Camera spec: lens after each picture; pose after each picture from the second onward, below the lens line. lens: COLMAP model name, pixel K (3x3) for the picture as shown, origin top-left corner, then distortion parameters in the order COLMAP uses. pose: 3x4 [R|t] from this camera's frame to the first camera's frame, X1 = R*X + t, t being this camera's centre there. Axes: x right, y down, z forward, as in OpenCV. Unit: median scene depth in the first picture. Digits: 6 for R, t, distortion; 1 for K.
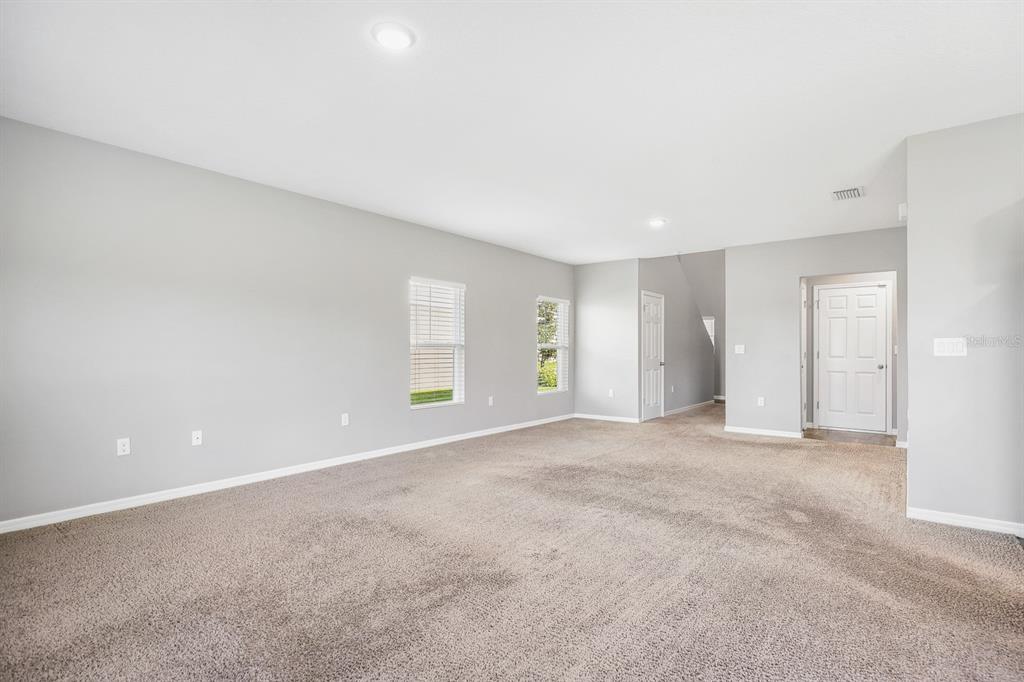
lens RADIAL K [[506.2, 0, 512.0], [0, 506.2, 343.9], [0, 0, 1]] dist [-0.001930, 0.000410]
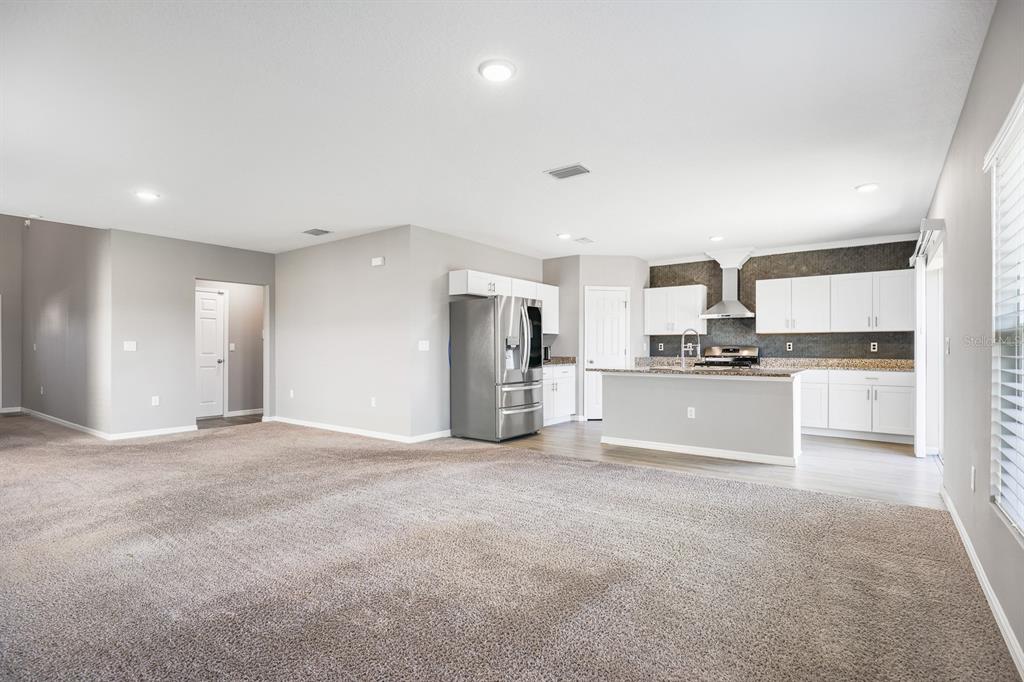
lens RADIAL K [[506.2, 0, 512.1], [0, 506.2, 346.0], [0, 0, 1]] dist [-0.001930, 0.000410]
pose [[-0.028307, 0.004230, 0.999590, -0.657133], [-0.012421, 0.999912, -0.004584, 0.008235], [-0.999522, -0.012545, -0.028252, 0.478984]]
